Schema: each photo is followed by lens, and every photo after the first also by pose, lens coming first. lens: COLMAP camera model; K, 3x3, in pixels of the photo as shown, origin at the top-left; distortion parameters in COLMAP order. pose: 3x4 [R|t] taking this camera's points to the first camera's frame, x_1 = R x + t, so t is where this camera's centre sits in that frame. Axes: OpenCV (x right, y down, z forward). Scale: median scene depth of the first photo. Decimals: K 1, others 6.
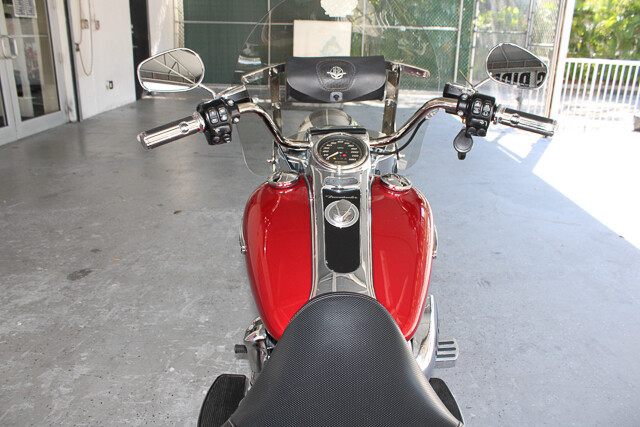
lens RADIAL K [[510.6, 0, 320.0], [0, 510.6, 213.5], [0, 0, 1]] dist [-0.156292, 0.123578]
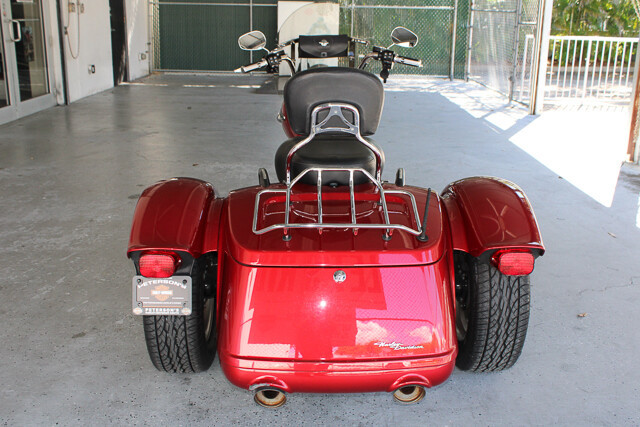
lens RADIAL K [[677.8, 0, 320.0], [0, 677.8, 213.5], [0, 0, 1]] dist [-0.072961, 0.000051]
pose [[0.999644, -0.016679, 0.020817, -0.019091], [0.017755, 0.998456, -0.052632, 0.207012], [-0.019907, 0.052983, 0.998397, -0.631725]]
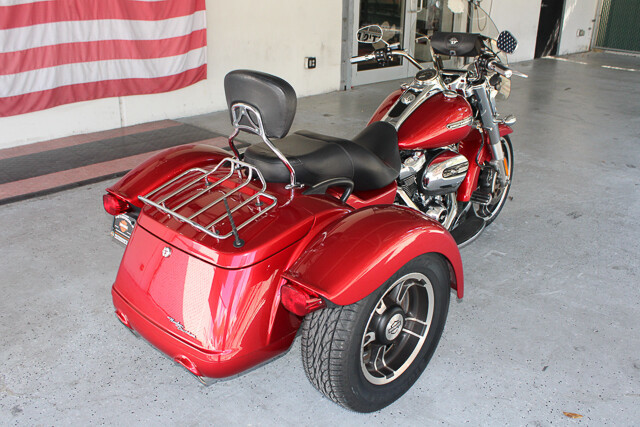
lens RADIAL K [[611.3, 0, 320.0], [0, 611.3, 213.5], [0, 0, 1]] dist [-0.068370, 0.004531]
pose [[0.699879, 0.250872, -0.668755, 0.527405], [-0.235408, 0.964993, 0.115637, 0.084418], [0.674354, 0.076498, 0.734435, -0.392929]]
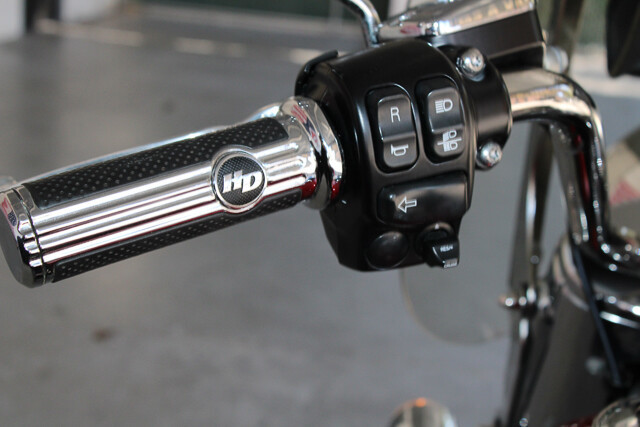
lens RADIAL K [[1191.5, 0, 320.0], [0, 1191.5, 213.5], [0, 0, 1]] dist [-0.377751, -0.007637]
pose [[0.992969, 0.072986, -0.093197, -0.059027], [-0.080957, 0.993102, -0.084824, -0.036707], [0.086363, 0.091772, 0.992028, 0.169393]]
